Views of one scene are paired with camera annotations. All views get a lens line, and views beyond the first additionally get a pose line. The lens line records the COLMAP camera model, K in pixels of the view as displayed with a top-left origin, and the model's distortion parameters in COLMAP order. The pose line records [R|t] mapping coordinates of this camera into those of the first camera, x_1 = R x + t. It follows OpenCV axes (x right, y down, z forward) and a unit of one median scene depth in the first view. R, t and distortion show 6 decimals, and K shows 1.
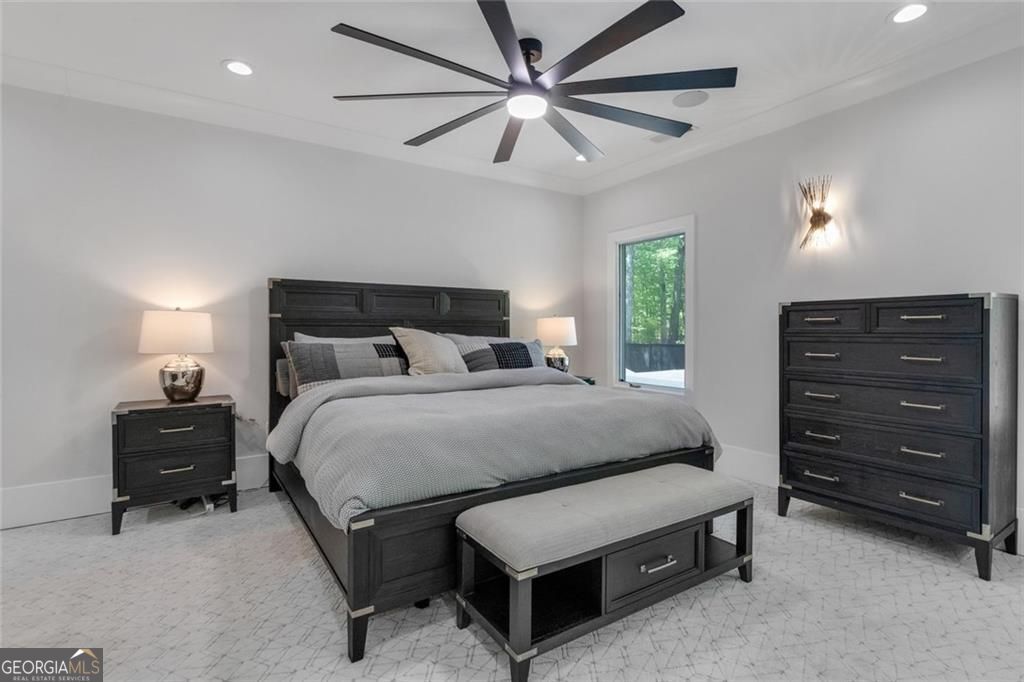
lens RADIAL K [[490.7, 0, 510.3], [0, 490.7, 335.9], [0, 0, 1]] dist [0.002347, -0.000191]
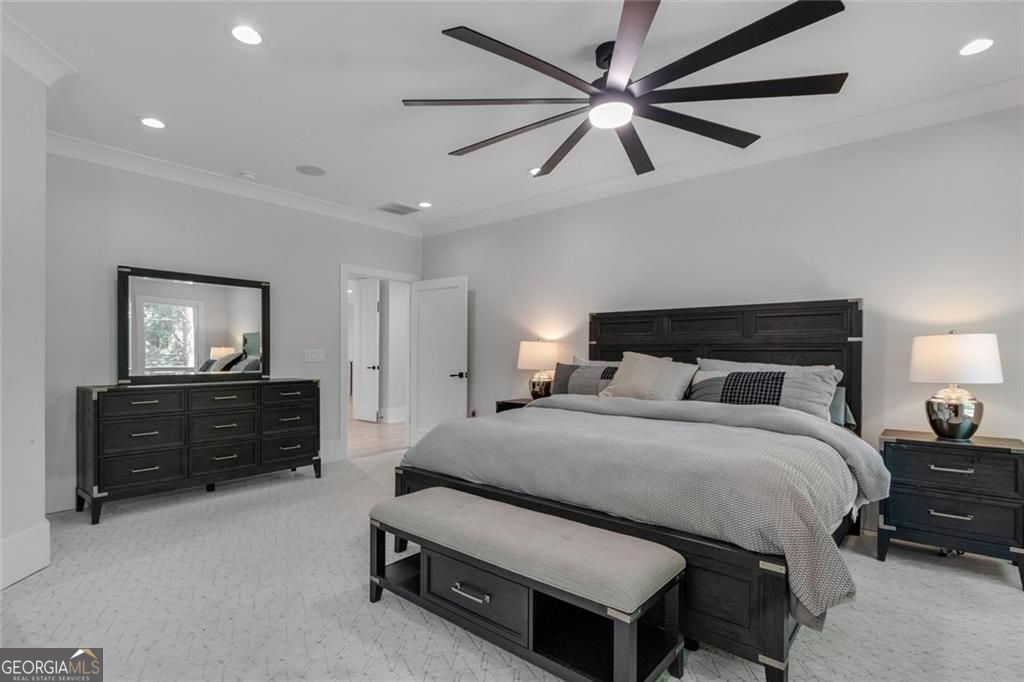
lens RADIAL K [[499.0, 0, 511.6], [0, 499.0, 353.8], [0, 0, 1]] dist [-0.000131, -0.000304]
pose [[0.302730, 0.001198, -0.953076, 0.680918], [-0.017376, 0.999840, -0.004263, -0.004098], [0.952918, 0.017852, 0.302703, 0.412453]]
